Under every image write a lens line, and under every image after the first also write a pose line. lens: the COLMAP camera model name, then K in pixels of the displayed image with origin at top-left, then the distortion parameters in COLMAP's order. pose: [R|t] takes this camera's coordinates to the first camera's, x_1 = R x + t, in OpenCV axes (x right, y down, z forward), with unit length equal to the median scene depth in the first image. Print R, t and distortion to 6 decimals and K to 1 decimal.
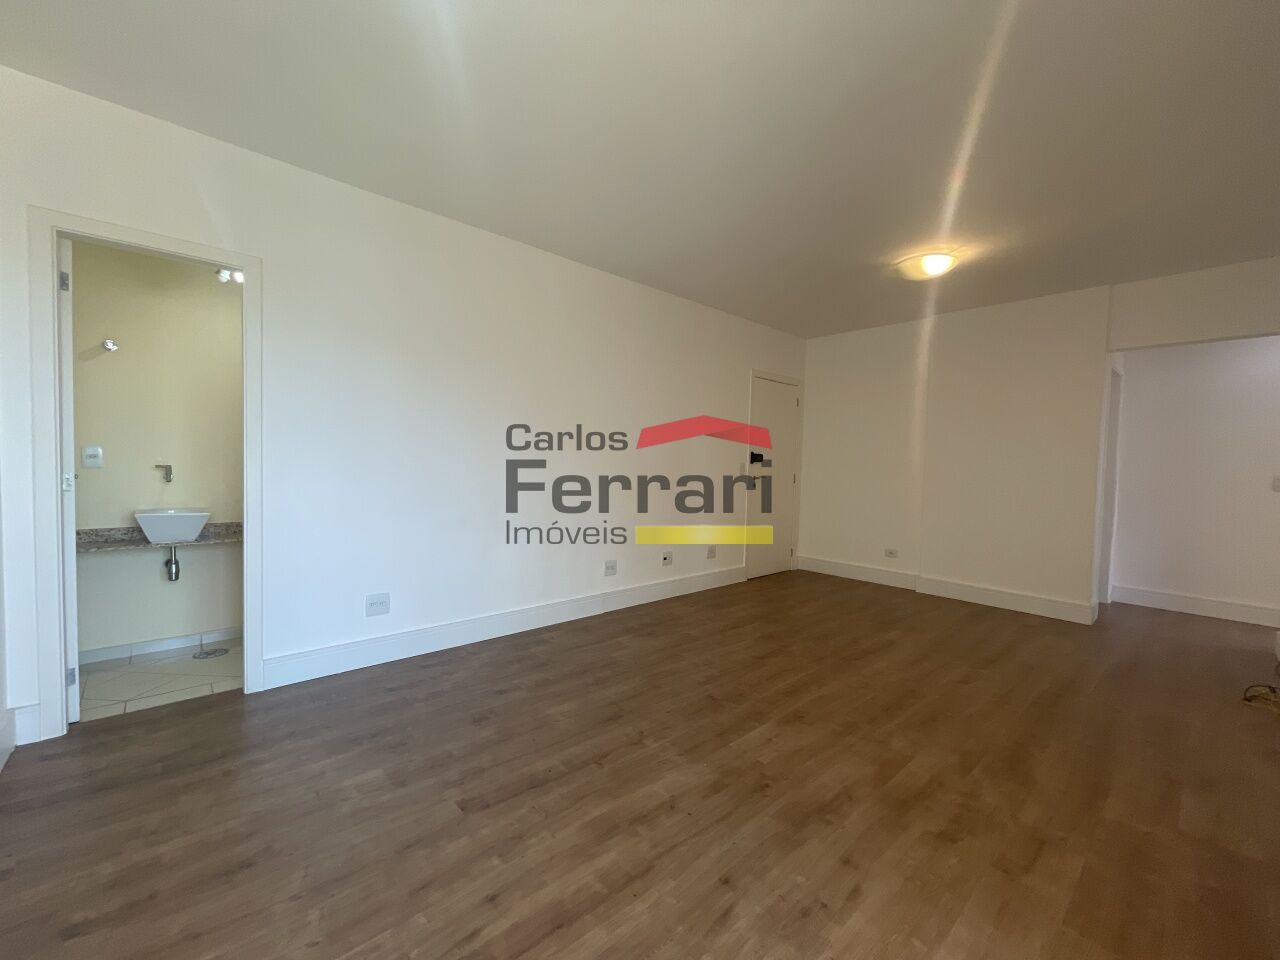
lens RADIAL K [[522.7, 0, 645.7], [0, 522.7, 484.5], [0, 0, 1]] dist [-0.007678, 0.000168]
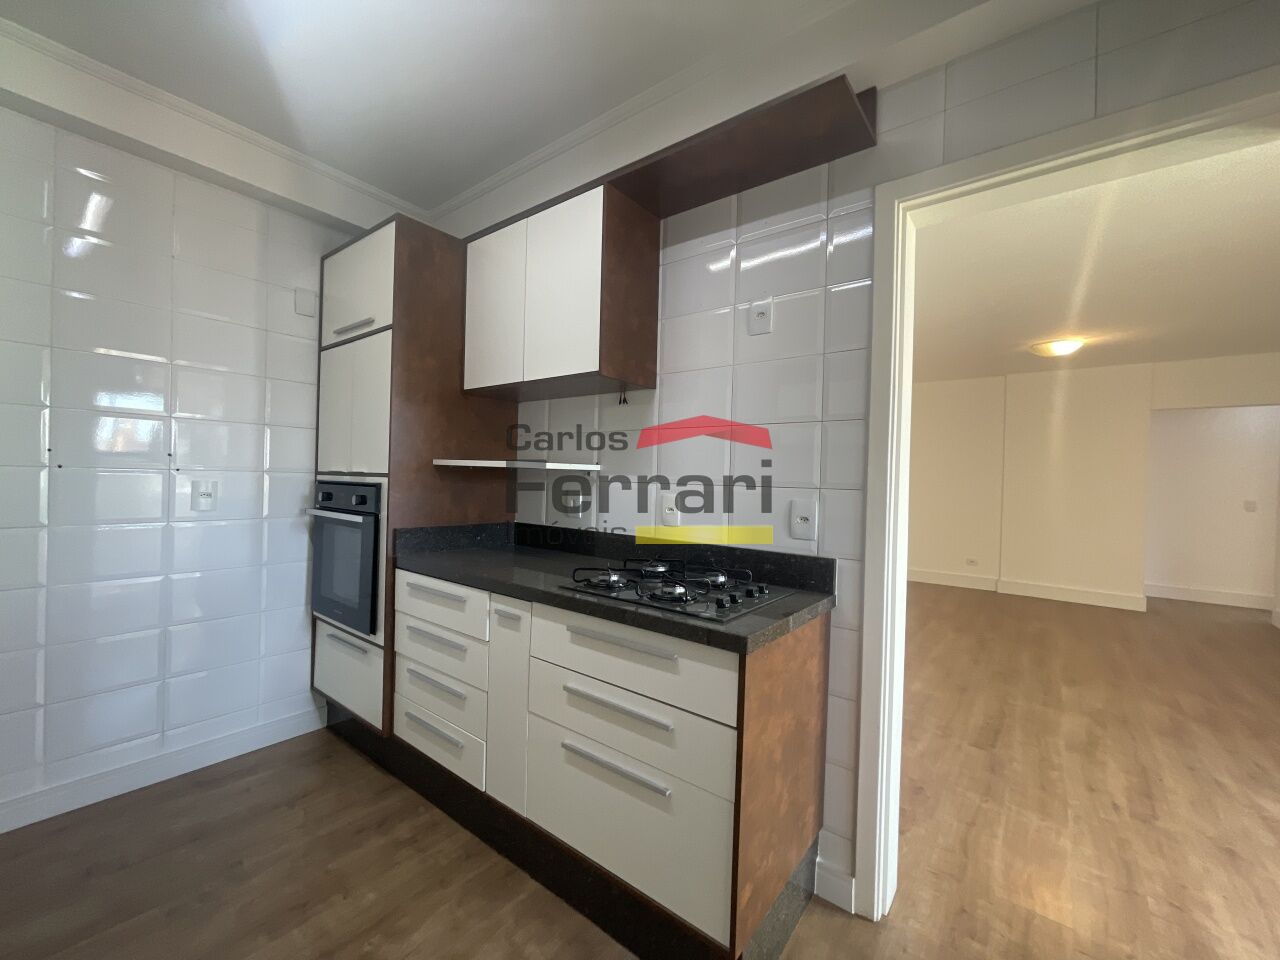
lens RADIAL K [[522.7, 0, 642.0], [0, 522.7, 478.2], [0, 0, 1]] dist [-0.007678, 0.000168]
pose [[0.986311, 0.000045, 0.164896, -1.302742], [0.007431, 0.998972, -0.044720, -0.044502], [-0.164728, 0.045333, 0.985297, -0.234980]]
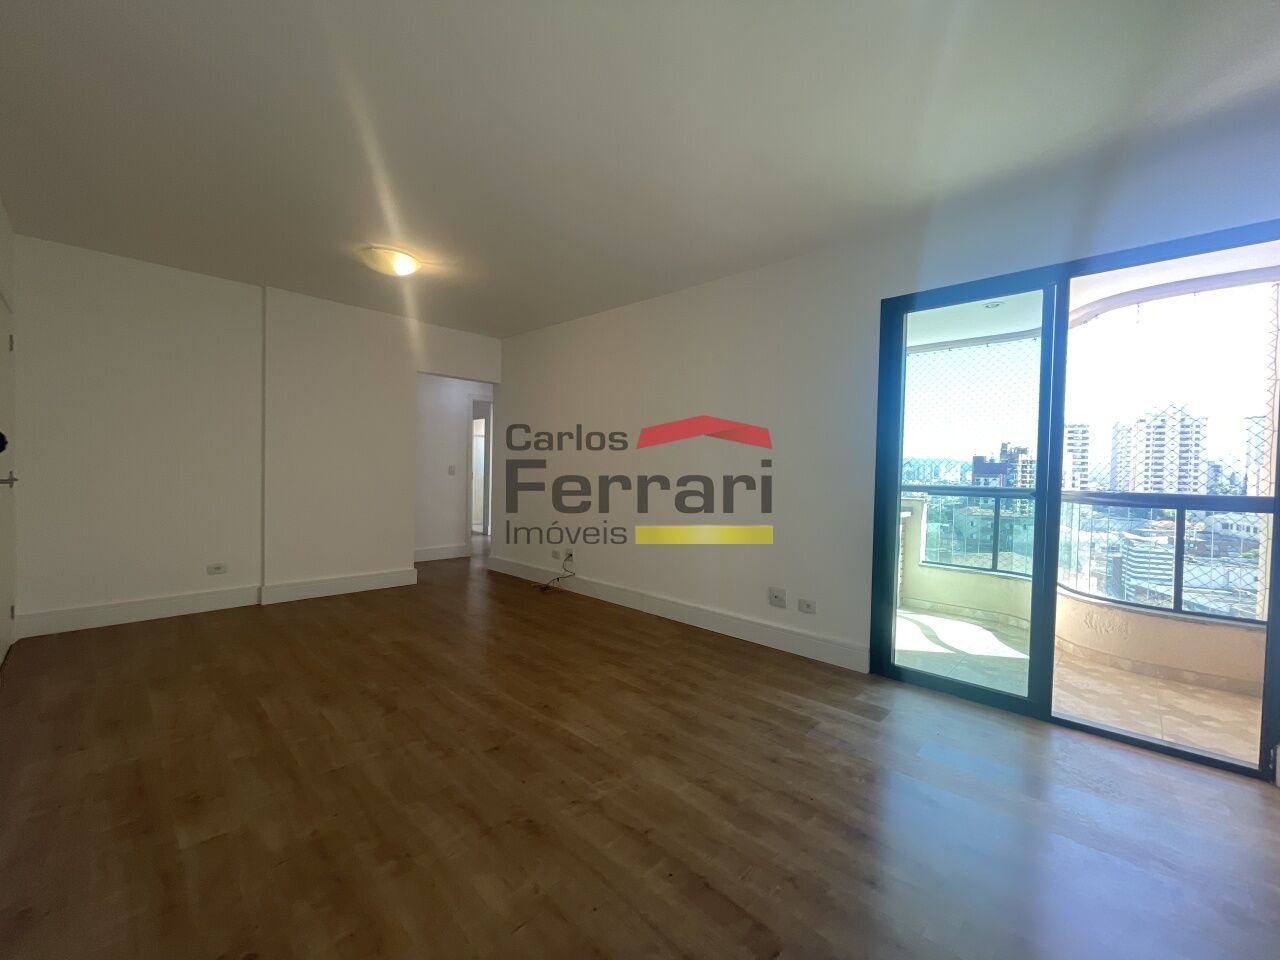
lens RADIAL K [[522.7, 0, 644.3], [0, 522.7, 475.9], [0, 0, 1]] dist [-0.007678, 0.000168]
pose [[-0.066795, -0.042578, 0.996858, -0.903484], [0.026022, 0.998675, 0.044400, -0.067352], [-0.997427, 0.028906, -0.065598, 1.058093]]
